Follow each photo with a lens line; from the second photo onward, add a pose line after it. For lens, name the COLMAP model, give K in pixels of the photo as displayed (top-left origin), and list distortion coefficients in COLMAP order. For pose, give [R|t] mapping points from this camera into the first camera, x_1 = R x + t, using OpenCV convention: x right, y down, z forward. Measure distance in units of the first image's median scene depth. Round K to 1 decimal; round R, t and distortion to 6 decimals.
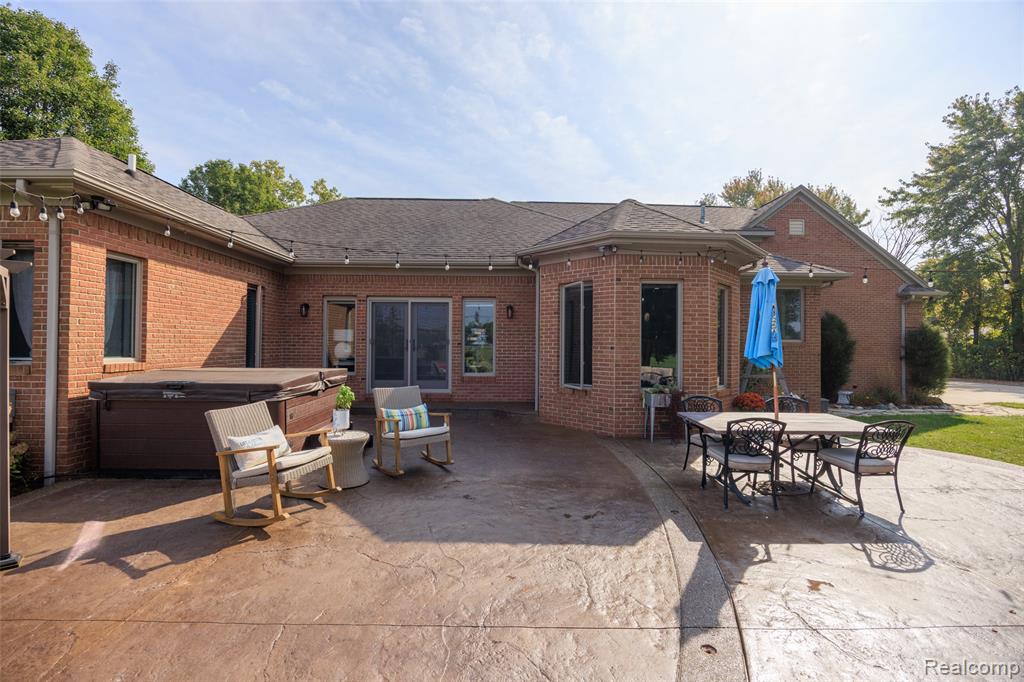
lens RADIAL K [[469.4, 0, 511.2], [0, 469.4, 339.8], [0, 0, 1]] dist [0.000095, 0.000050]
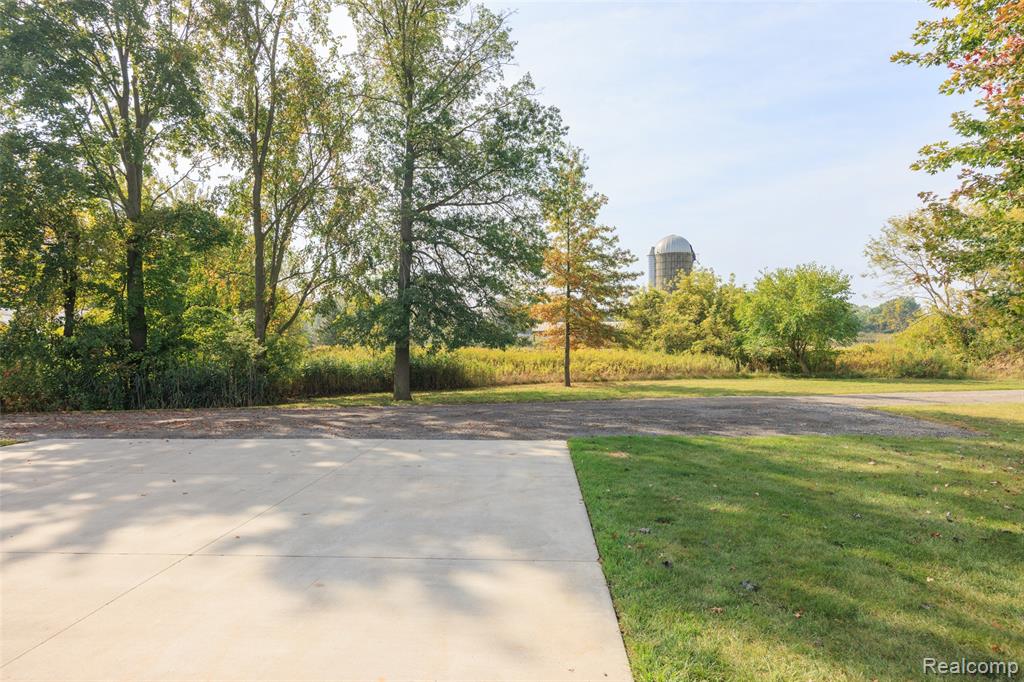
lens RADIAL K [[583.0, 0, 512.5], [0, 583.0, 339.0], [0, 0, 1]] dist [0.004656, 0.000963]
pose [[0.117526, -0.002180, 0.993067, 0.426393], [-0.007866, 0.999964, 0.003126, 0.006969], [-0.993039, -0.008179, 0.117505, 0.457386]]
